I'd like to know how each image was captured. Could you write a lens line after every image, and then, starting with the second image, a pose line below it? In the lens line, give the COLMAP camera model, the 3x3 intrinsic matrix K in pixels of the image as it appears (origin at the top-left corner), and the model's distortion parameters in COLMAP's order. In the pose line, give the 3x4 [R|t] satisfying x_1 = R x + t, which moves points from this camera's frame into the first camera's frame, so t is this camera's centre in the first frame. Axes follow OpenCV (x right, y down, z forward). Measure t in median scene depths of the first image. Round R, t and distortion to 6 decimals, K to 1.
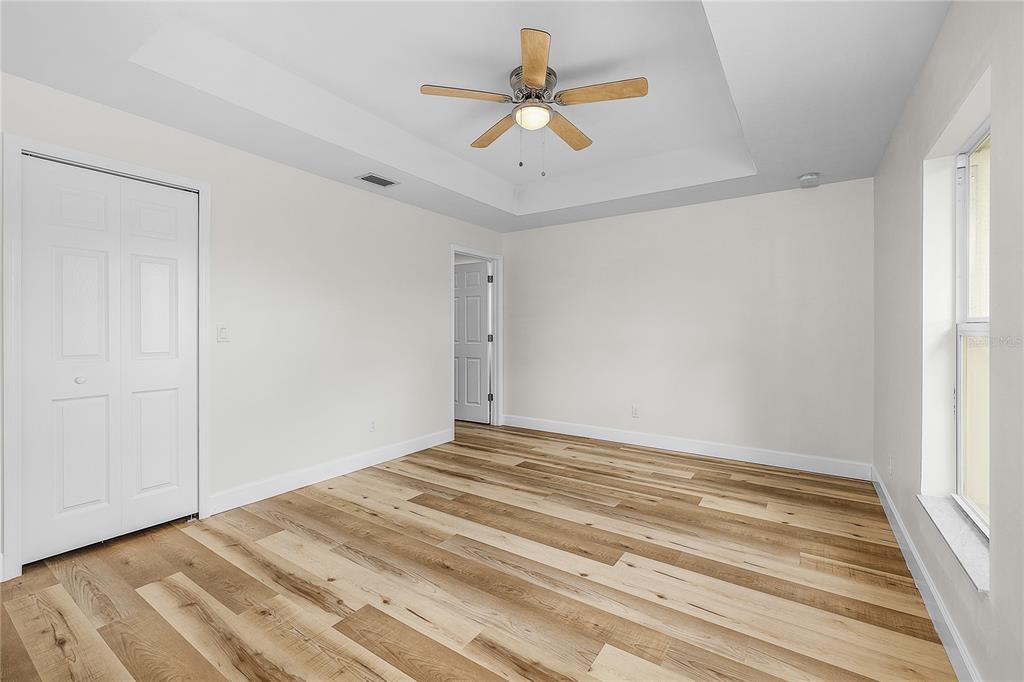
lens RADIAL K [[438.0, 0, 509.7], [0, 438.0, 337.8], [0, 0, 1]] dist [0.004368, 0.000156]
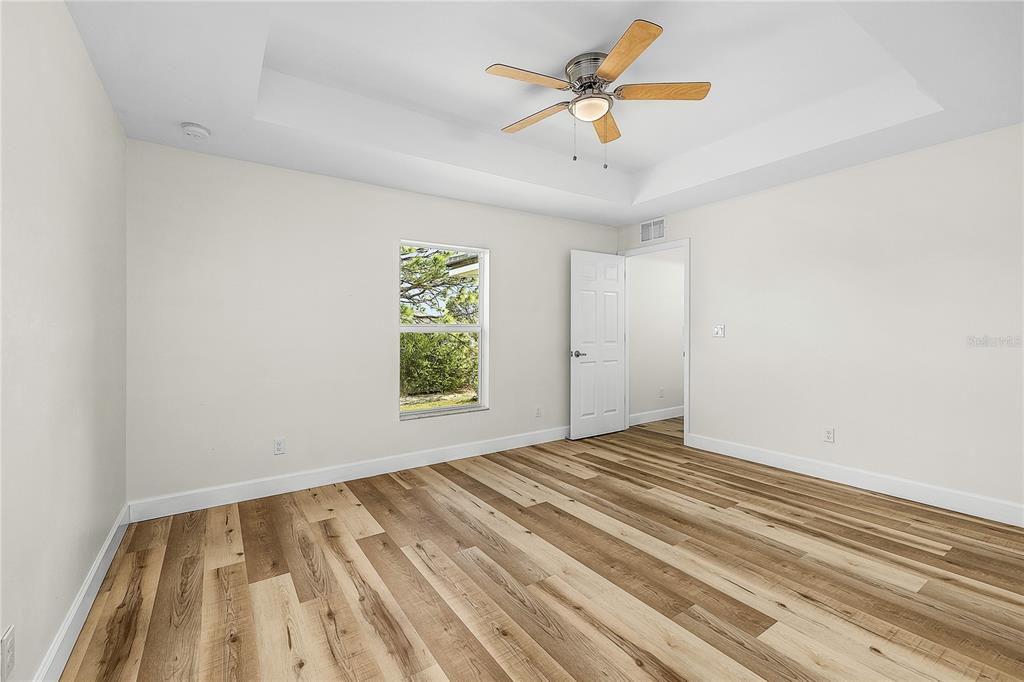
lens RADIAL K [[438.0, 0, 510.5], [0, 438.0, 335.0], [0, 0, 1]] dist [0.004368, 0.000156]
pose [[-0.929114, 0.000272, 0.369792, -0.127217], [0.012482, 0.999453, 0.030626, -0.034358], [-0.369581, 0.033071, -0.928610, 1.742329]]
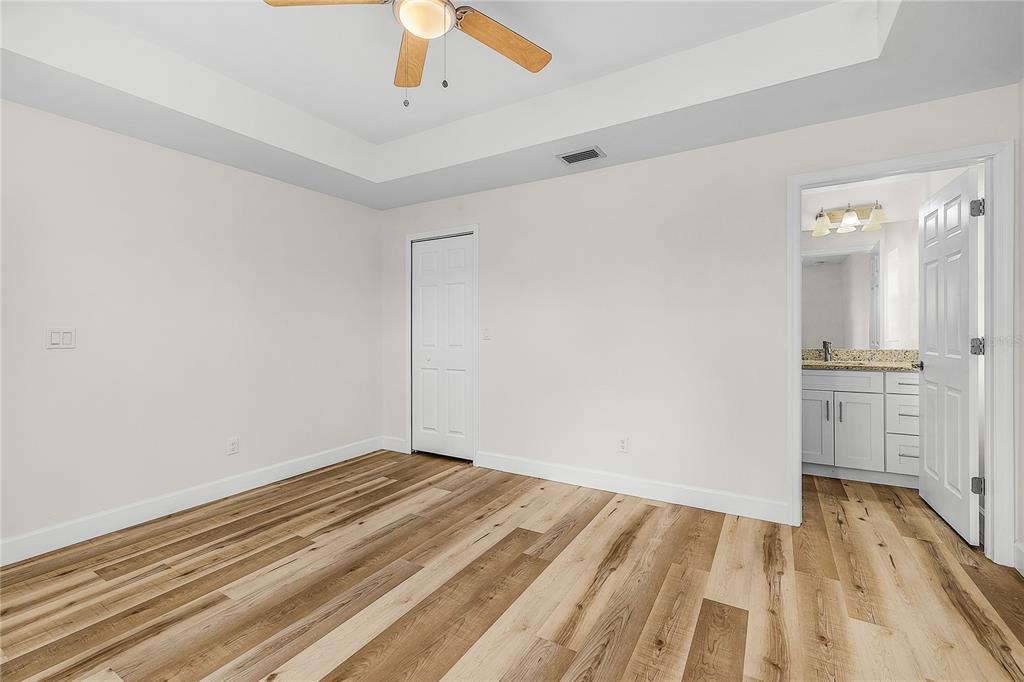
lens RADIAL K [[438.0, 0, 513.8], [0, 438.0, 331.7], [0, 0, 1]] dist [0.004368, 0.000156]
pose [[0.059017, 0.002649, -0.998253, 0.658468], [-0.010571, 0.999942, 0.002029, -0.018164], [0.998201, 0.010432, 0.059042, 0.980779]]
